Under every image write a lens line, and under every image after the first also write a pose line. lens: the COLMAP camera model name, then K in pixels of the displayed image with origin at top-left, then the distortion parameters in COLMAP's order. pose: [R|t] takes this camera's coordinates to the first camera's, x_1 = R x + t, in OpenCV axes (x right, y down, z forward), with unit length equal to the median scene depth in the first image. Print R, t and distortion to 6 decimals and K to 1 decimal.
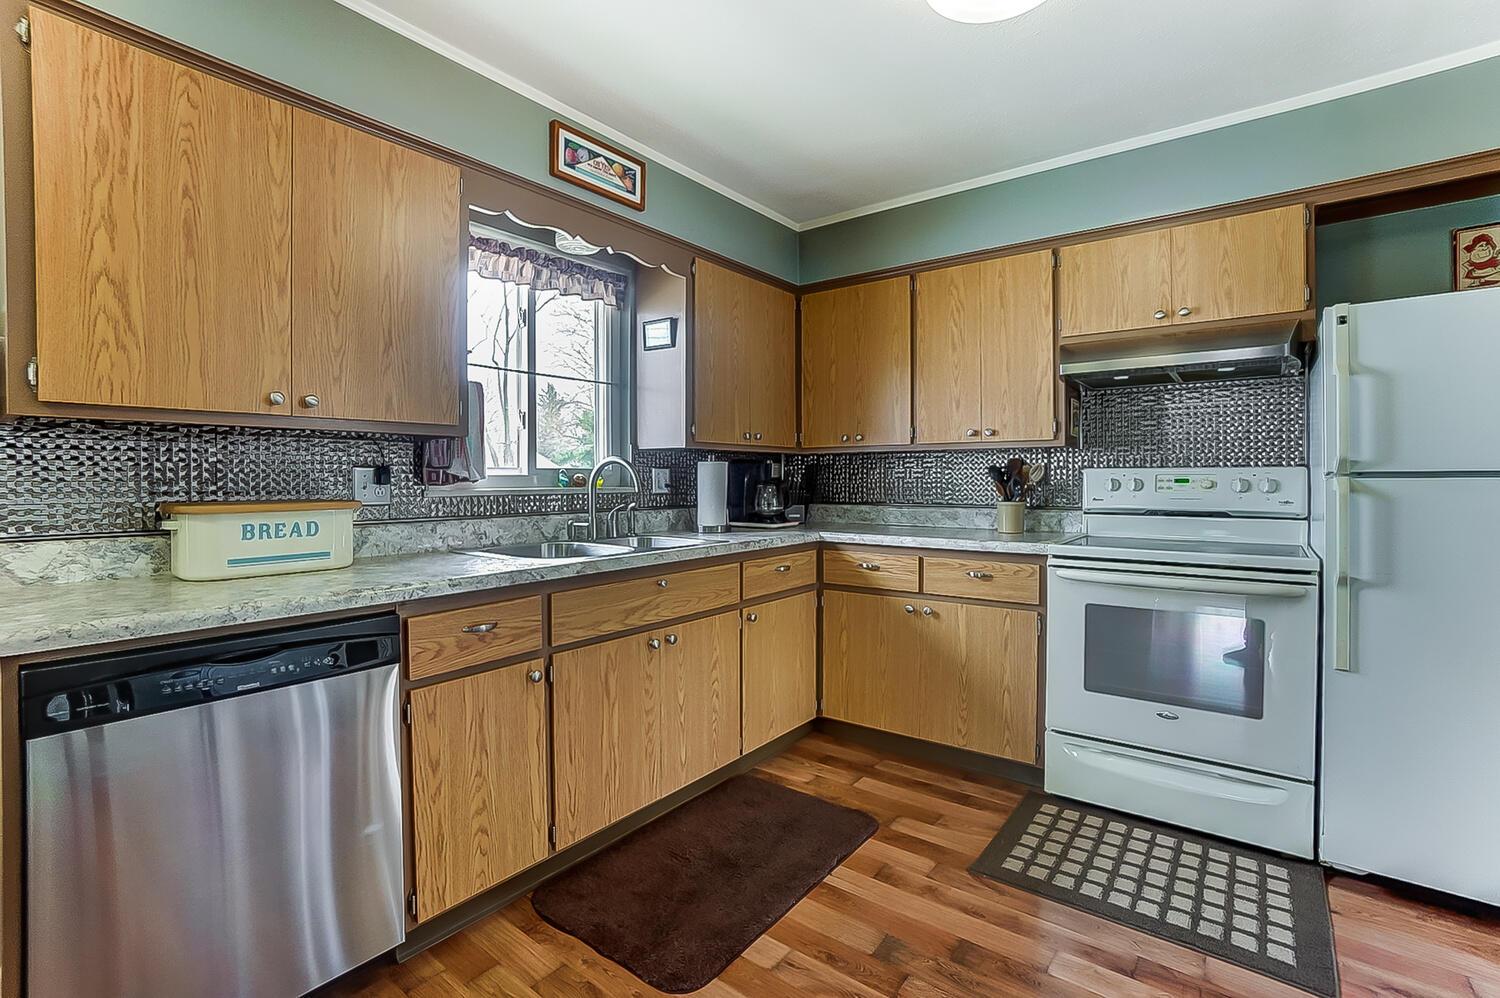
lens RADIAL K [[678.3, 0, 754.5], [0, 678.3, 497.3], [0, 0, 1]] dist [-0.035919, 0.000884]
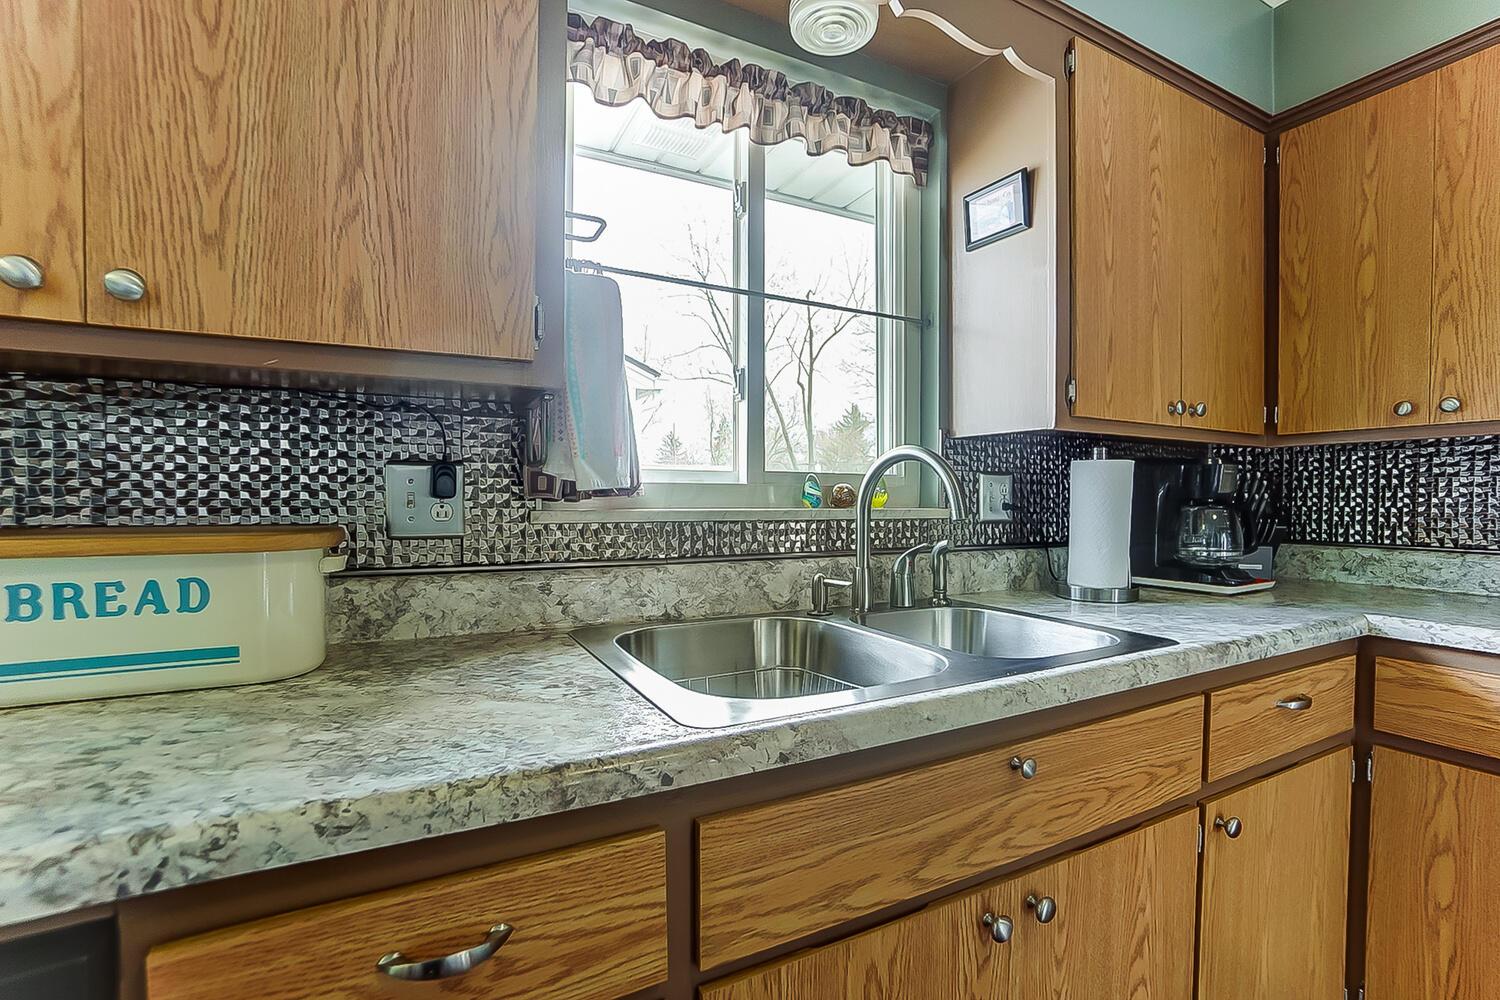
lens RADIAL K [[678.3, 0, 754.5], [0, 678.3, 498.3], [0, 0, 1]] dist [-0.035919, 0.000884]
pose [[0.904121, 0.005944, -0.427236, -0.092464], [-0.018261, 0.999527, -0.024736, -0.007962], [0.426887, 0.030166, 0.903802, 0.489318]]
